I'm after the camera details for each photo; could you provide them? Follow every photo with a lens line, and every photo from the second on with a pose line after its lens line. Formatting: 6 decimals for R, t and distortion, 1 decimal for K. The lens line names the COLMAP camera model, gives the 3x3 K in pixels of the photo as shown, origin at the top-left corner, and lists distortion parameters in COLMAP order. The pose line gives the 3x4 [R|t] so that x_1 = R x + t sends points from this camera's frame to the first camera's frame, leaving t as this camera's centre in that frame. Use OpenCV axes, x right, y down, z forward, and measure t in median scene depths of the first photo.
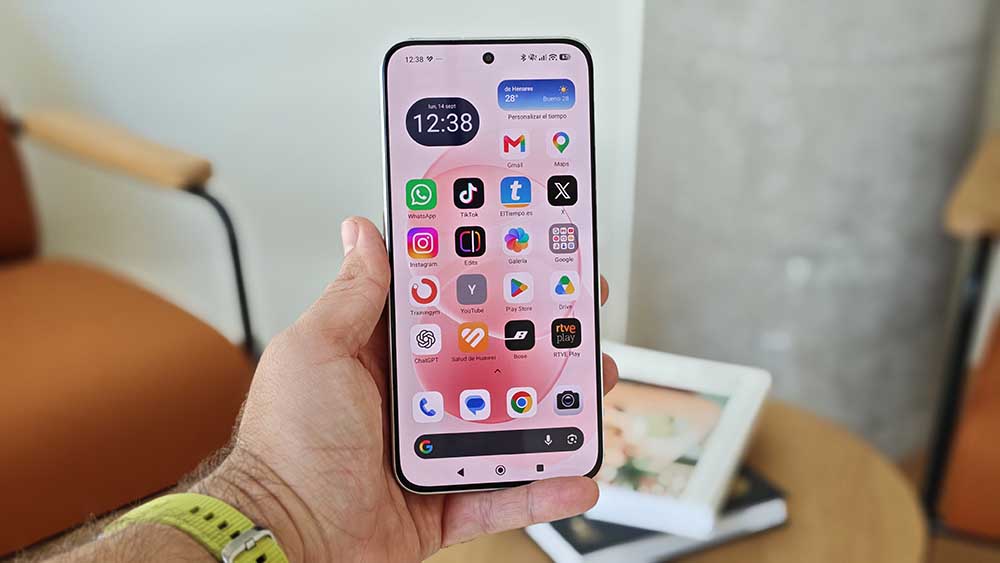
lens RADIAL K [[1476.1, 0, 501.5], [0, 1476.1, 288.3], [0, 0, 1]] dist [0.041080, 0.000000]
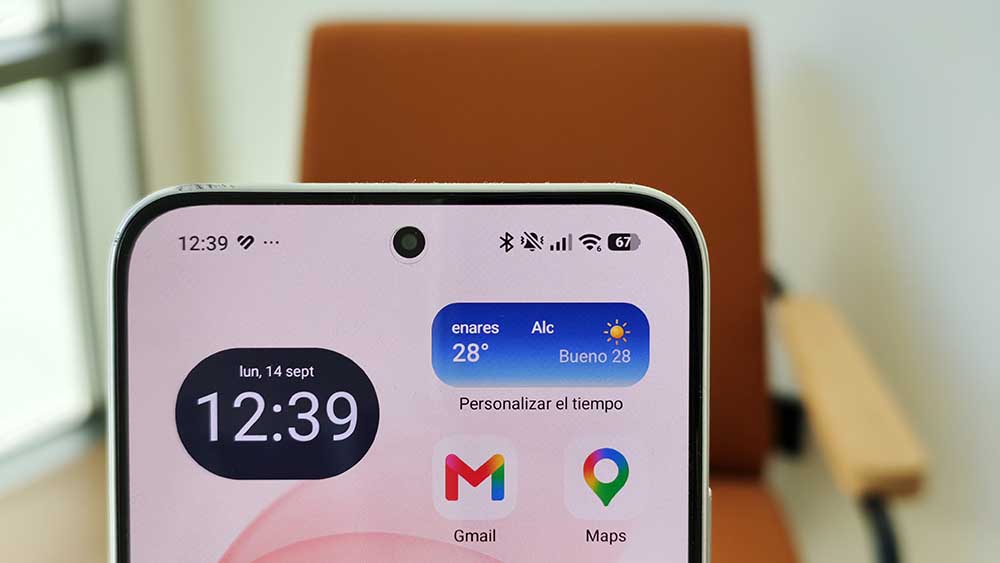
lens RADIAL K [[1476.1, 0, 501.3], [0, 1476.1, 282.8], [0, 0, 1]] dist [0.041080, 0.000000]
pose [[0.988544, 0.034426, -0.146952, 0.067108], [-0.036685, 0.999246, -0.012692, -0.141847], [0.146404, 0.017938, 0.989062, 0.643963]]
